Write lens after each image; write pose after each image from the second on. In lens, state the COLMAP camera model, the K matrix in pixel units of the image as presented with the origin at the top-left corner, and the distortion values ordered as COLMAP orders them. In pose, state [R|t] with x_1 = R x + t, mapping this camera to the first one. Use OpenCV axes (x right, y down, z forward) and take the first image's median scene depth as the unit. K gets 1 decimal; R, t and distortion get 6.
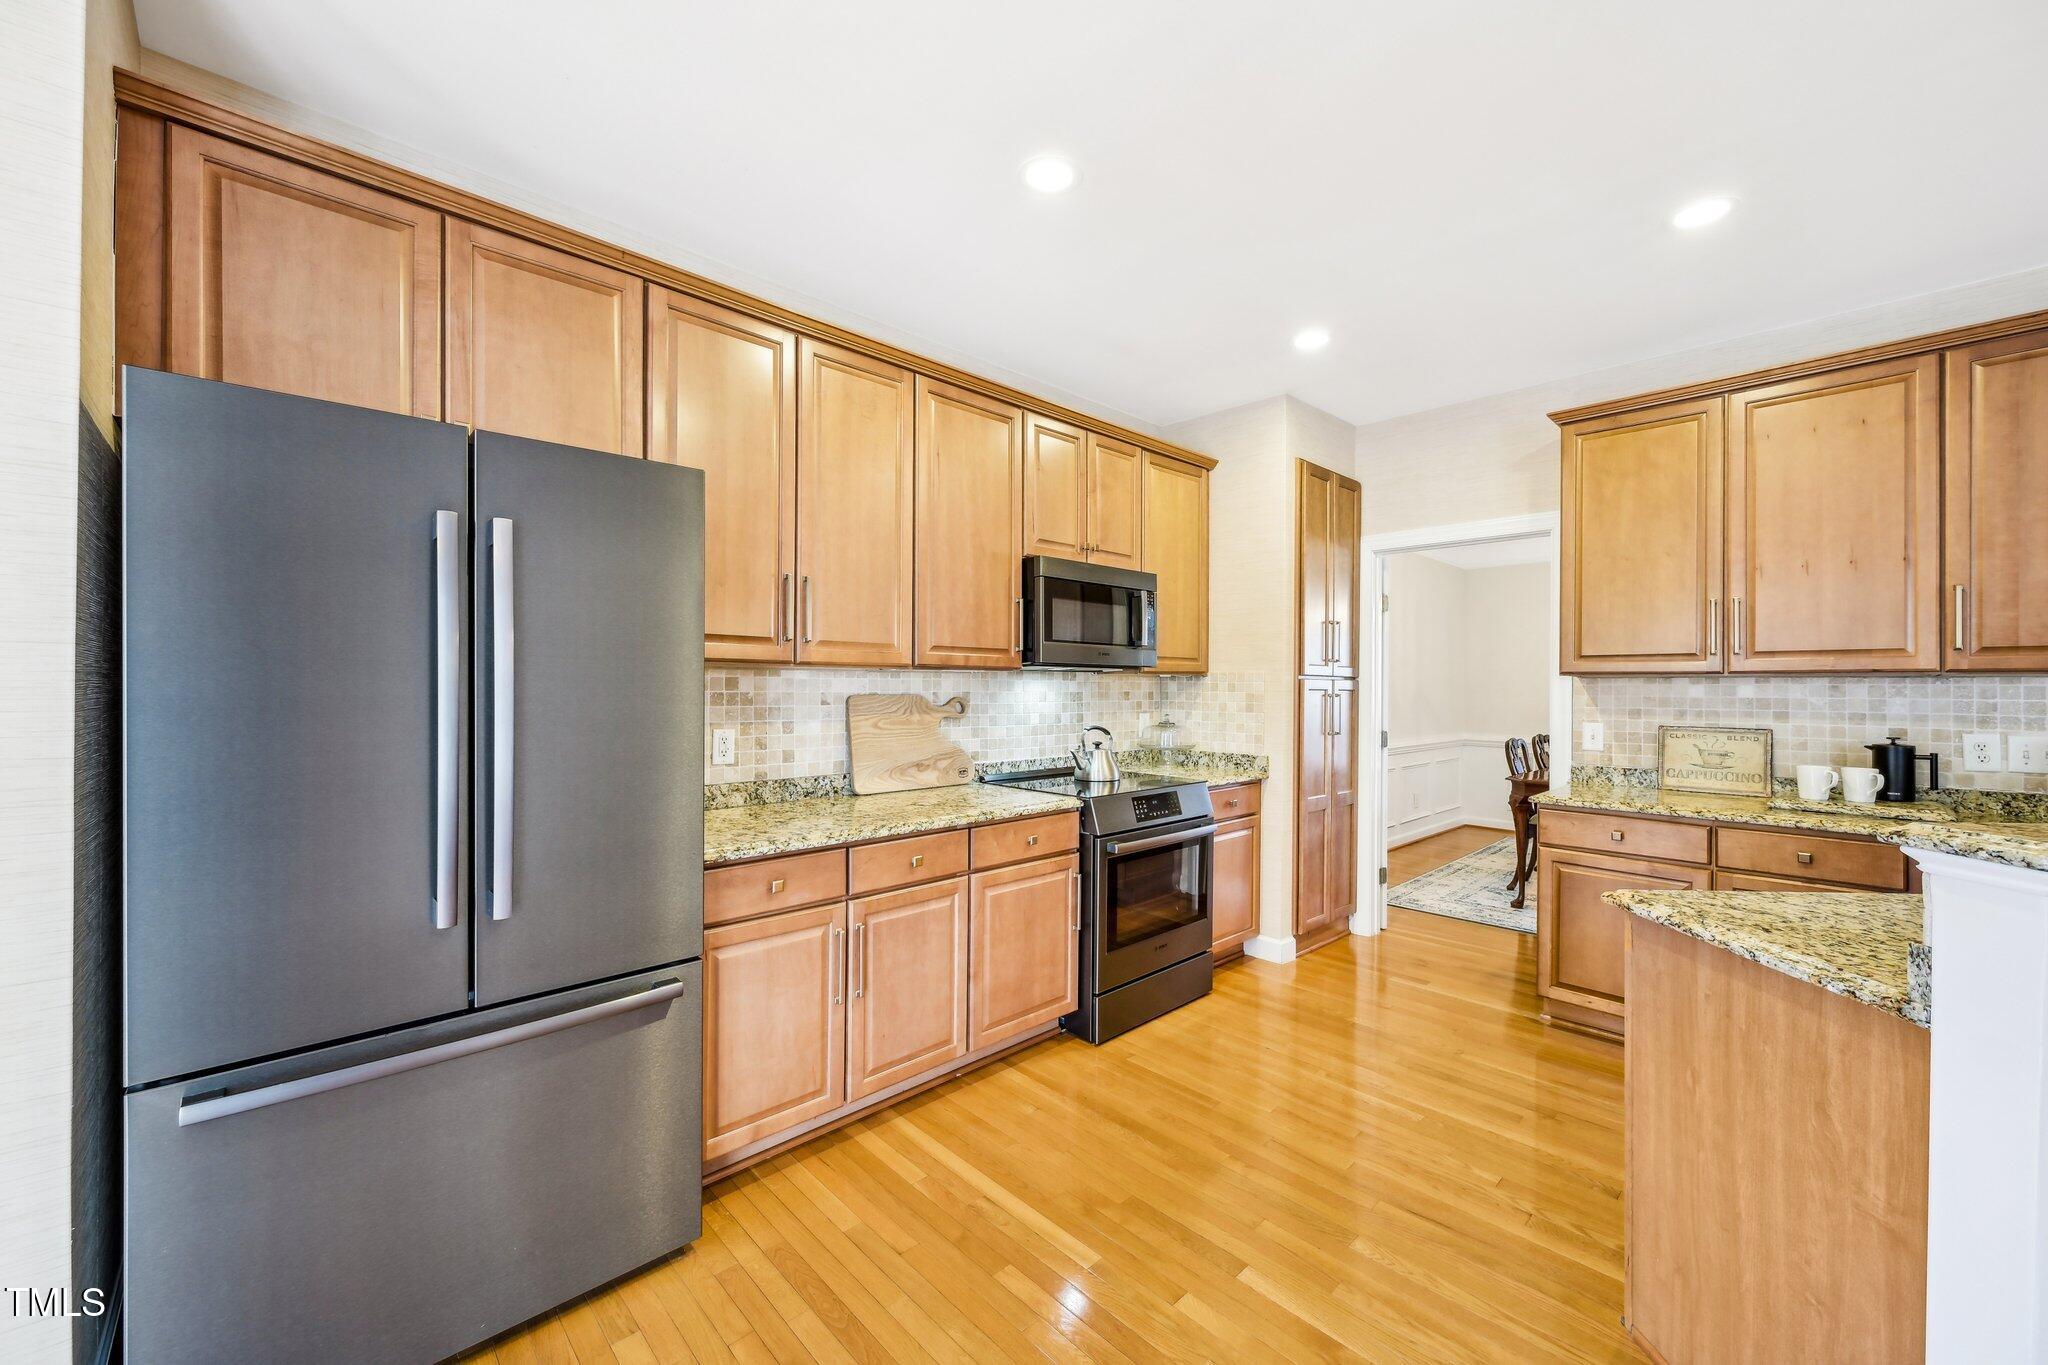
lens RADIAL K [[797.6, 0, 1020.6], [0, 797.6, 683.4], [0, 0, 1]] dist [-0.004930, 0.000611]
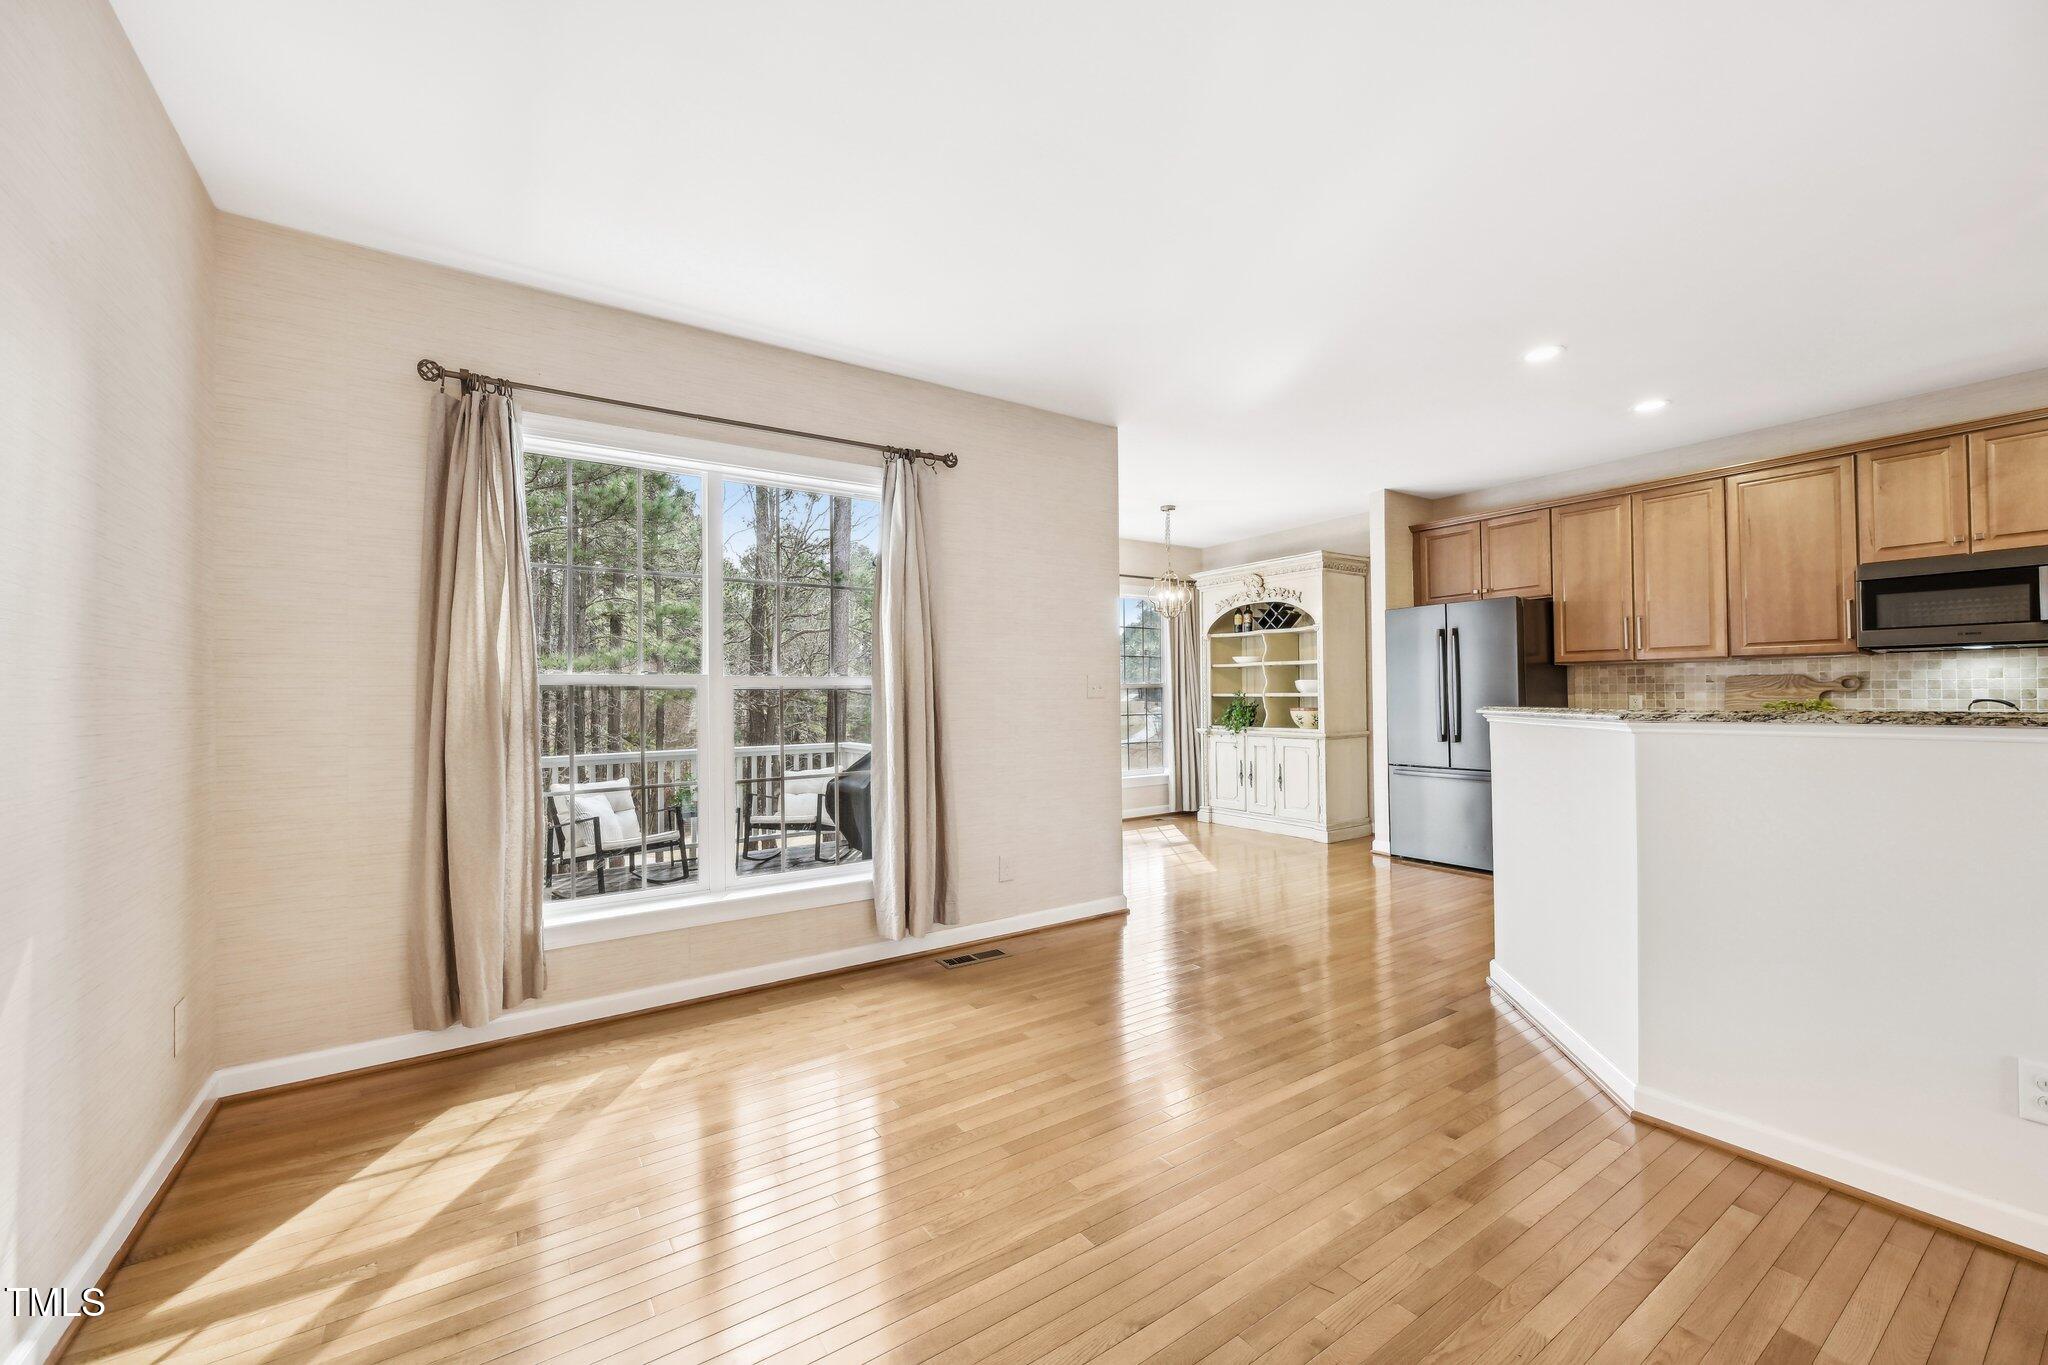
lens RADIAL K [[797.6, 0, 1022.9], [0, 797.6, 683.5], [0, 0, 1]] dist [-0.004930, 0.000611]
pose [[-0.161615, -0.020578, -0.986639, 1.609032], [0.014266, 0.999629, -0.023186, 0.046360], [0.986751, -0.017822, -0.161261, -0.152412]]
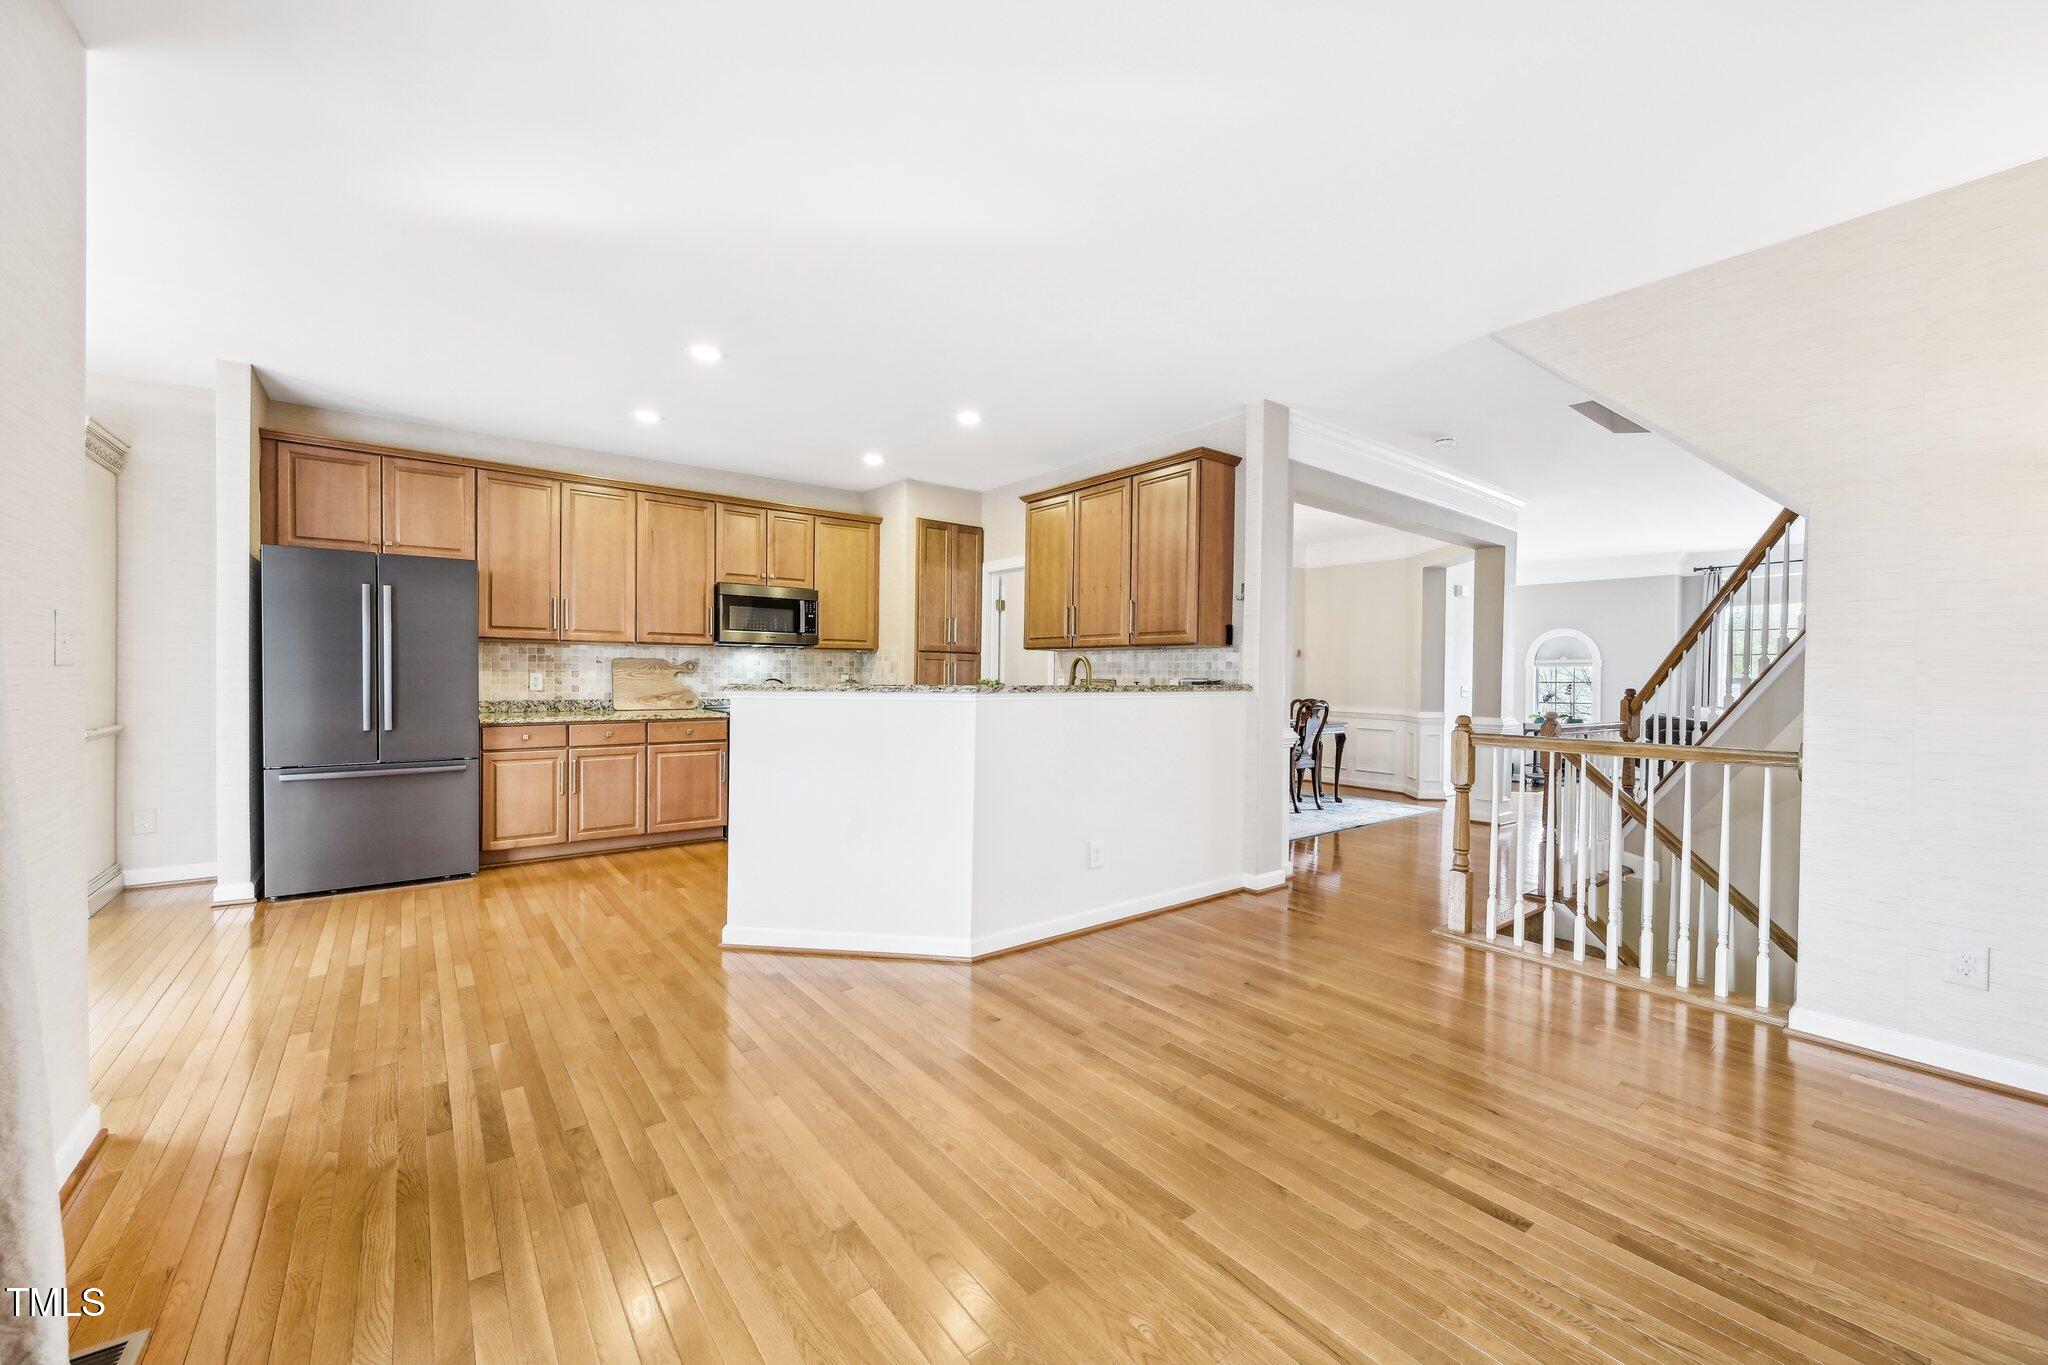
lens RADIAL K [[797.6, 0, 1022.6], [0, 797.6, 681.7], [0, 0, 1]] dist [-0.004930, 0.000611]
pose [[0.995708, 0.005717, -0.092372, 0.934328], [-0.004626, 0.999917, 0.012024, 0.043563], [0.092433, -0.011545, 0.995652, -0.804239]]
